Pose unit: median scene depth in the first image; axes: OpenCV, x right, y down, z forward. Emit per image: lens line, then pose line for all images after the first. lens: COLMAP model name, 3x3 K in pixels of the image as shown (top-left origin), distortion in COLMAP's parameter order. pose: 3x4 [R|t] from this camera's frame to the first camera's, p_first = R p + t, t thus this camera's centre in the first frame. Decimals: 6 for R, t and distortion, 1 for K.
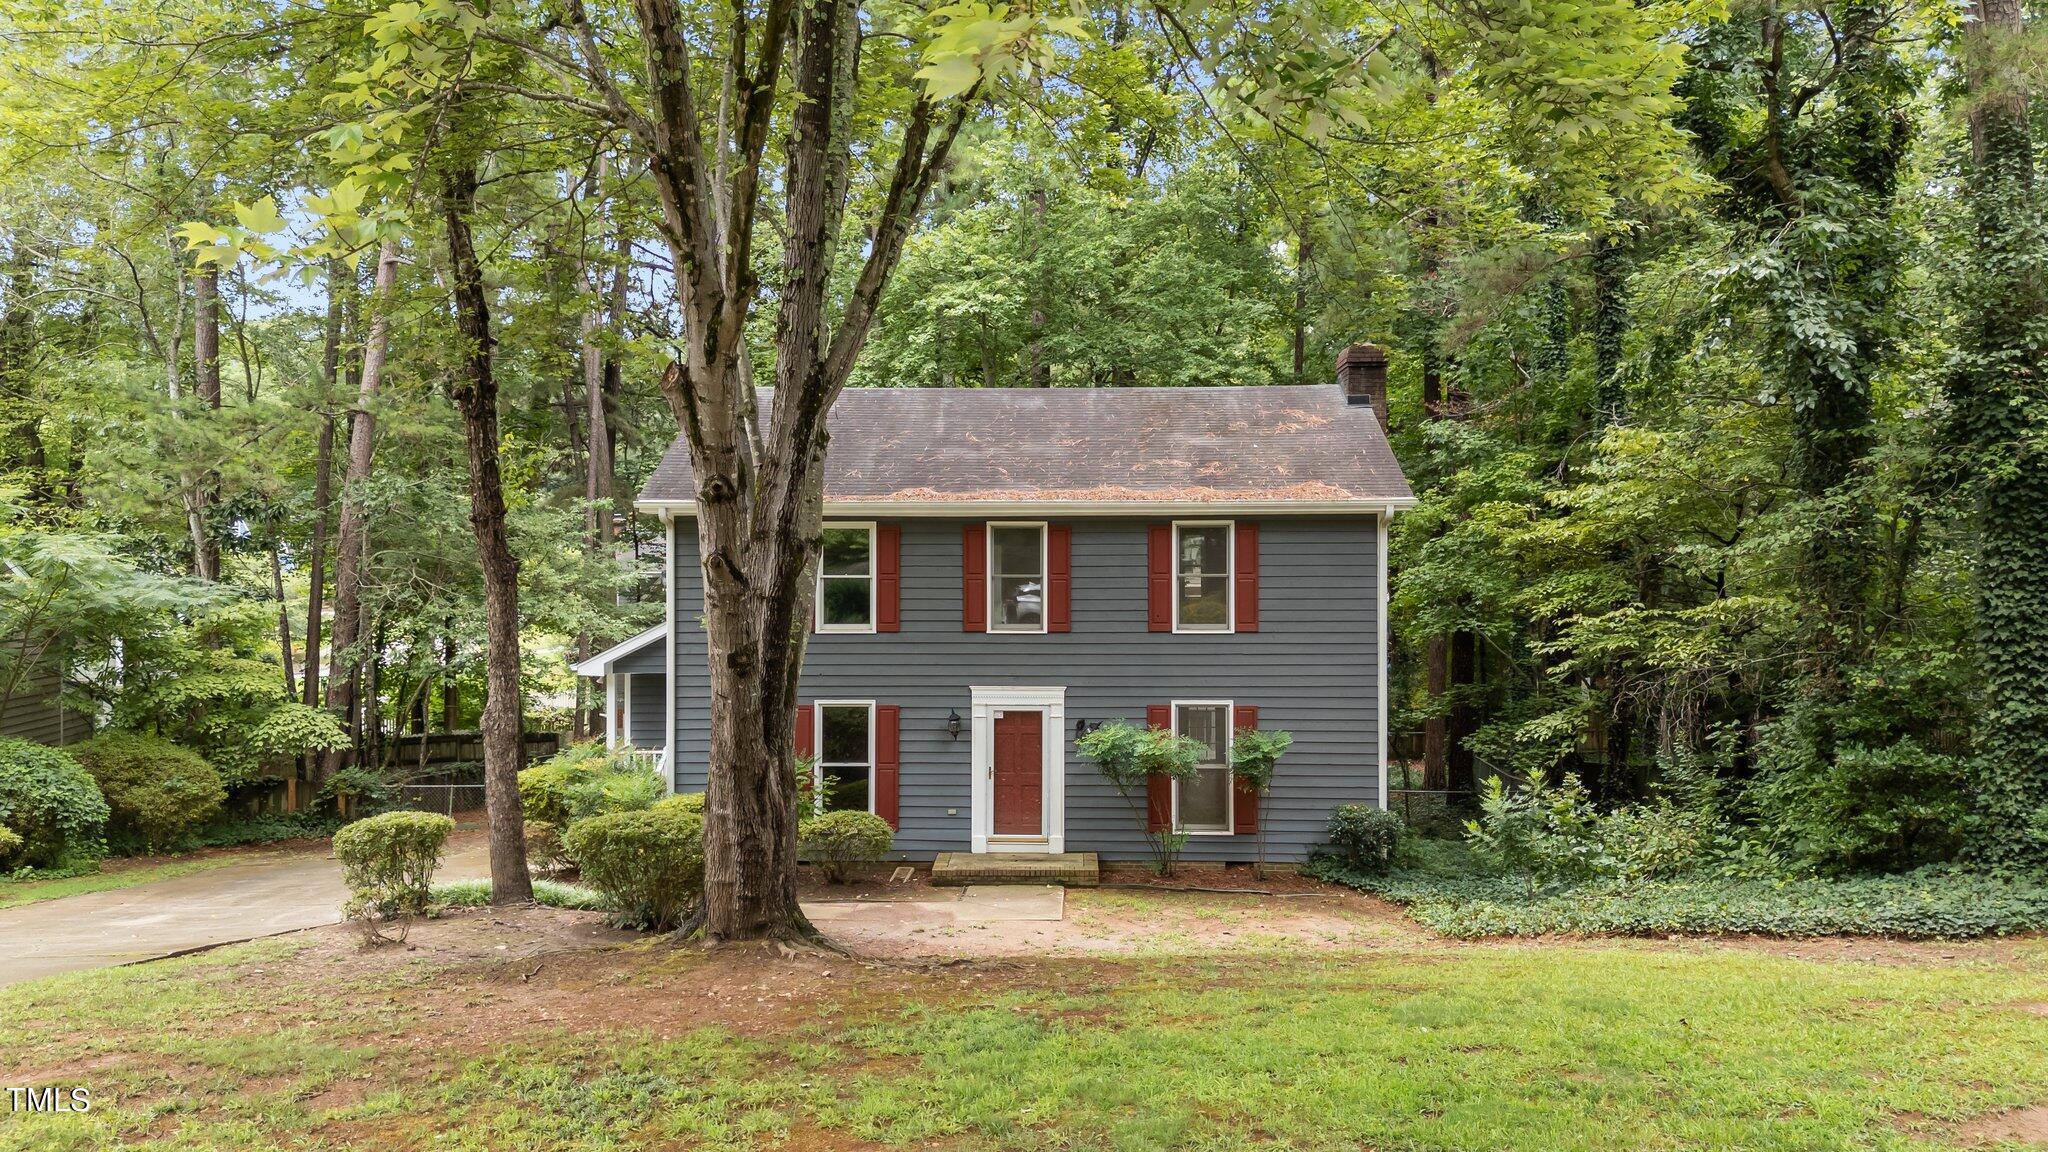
lens RADIAL K [[1513.4, 0, 1024.7], [0, 1513.4, 563.4], [0, 0, 1]] dist [0.059287, -0.061472]
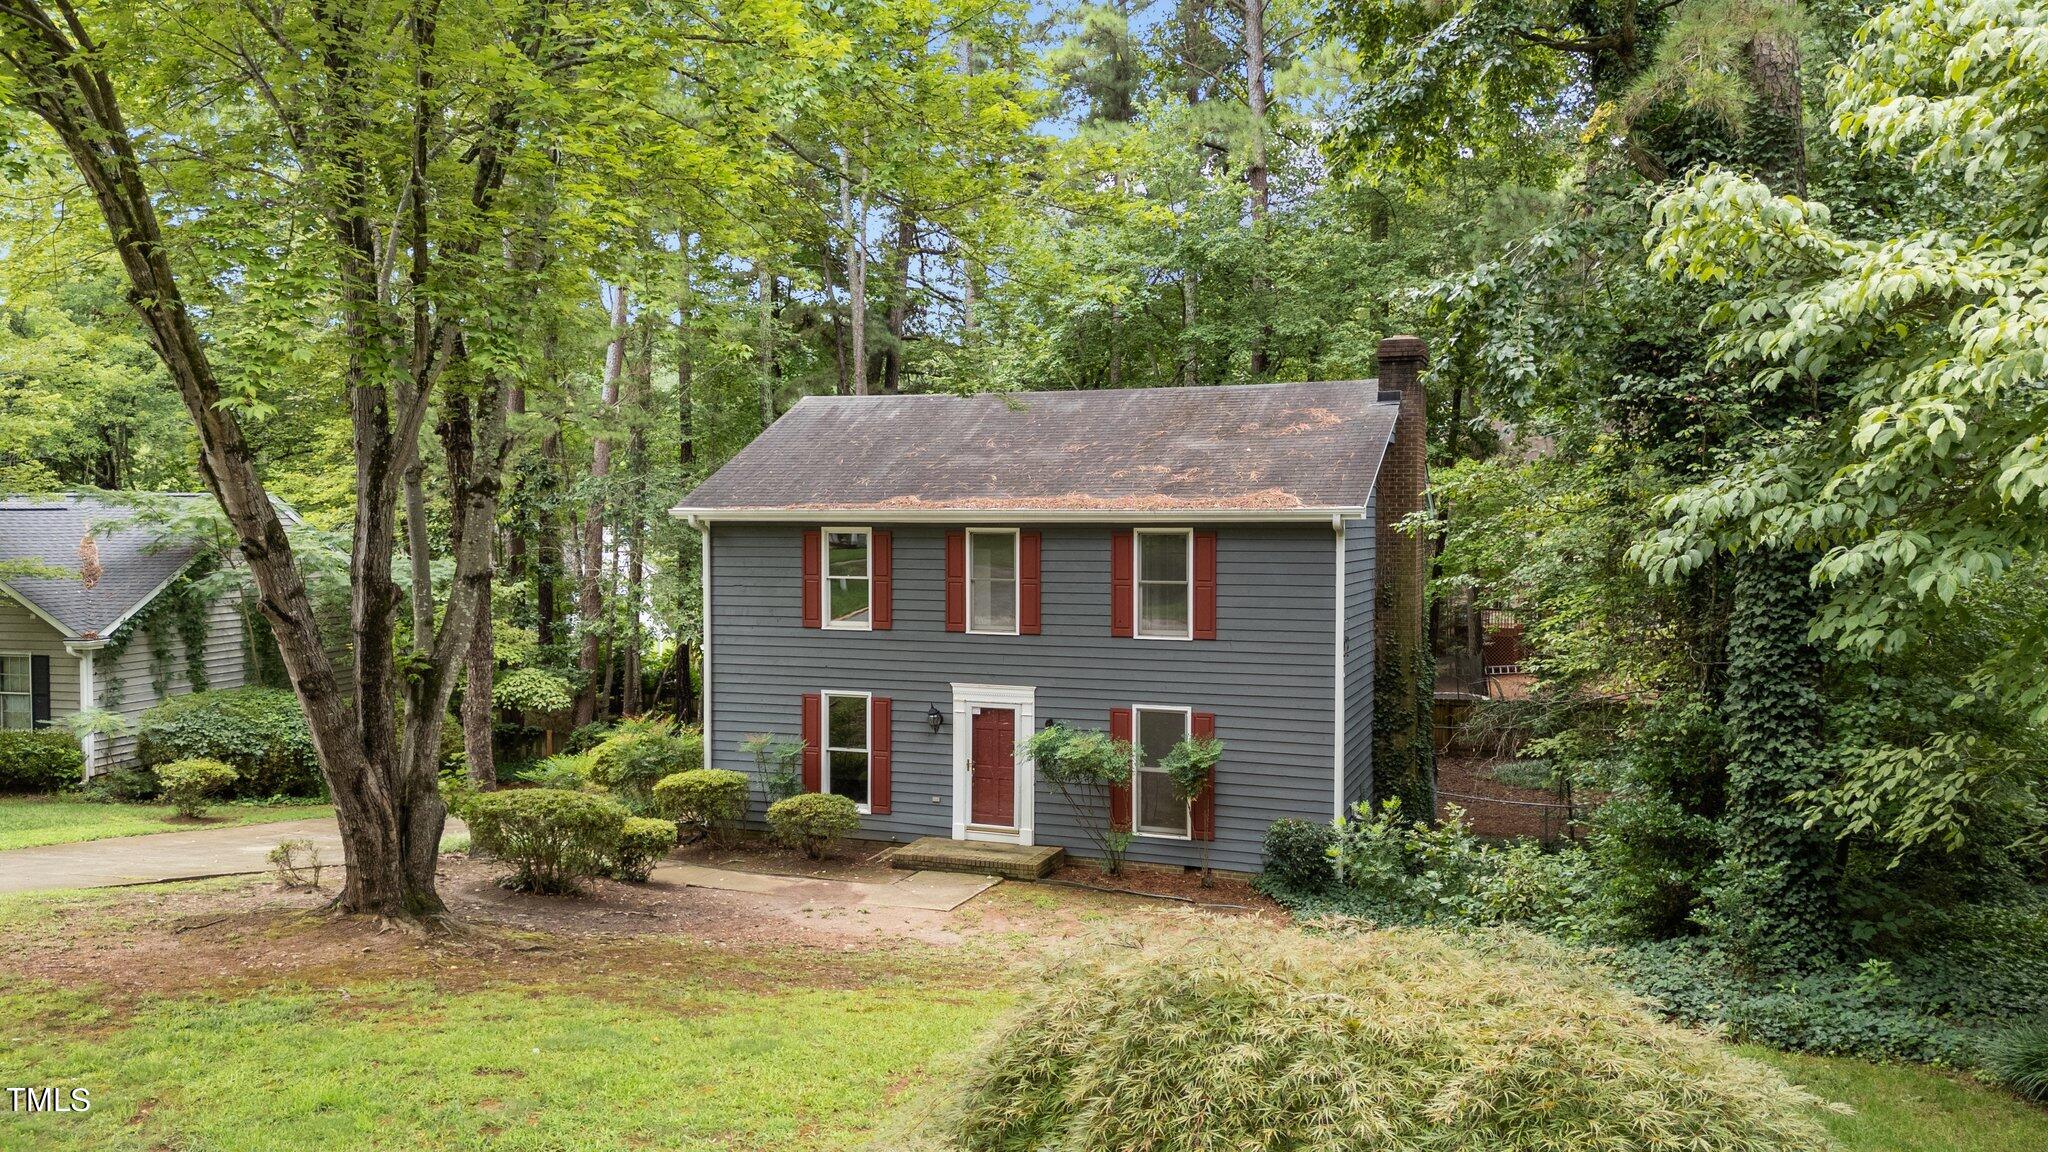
lens RADIAL K [[1513.4, 0, 1024.7], [0, 1513.4, 563.4], [0, 0, 1]] dist [0.059287, -0.061472]
pose [[0.944677, 0.012550, -0.327761, 0.360166], [-0.002797, 0.999540, 0.030213, -0.034689], [0.327989, -0.027625, 0.944277, 0.018821]]
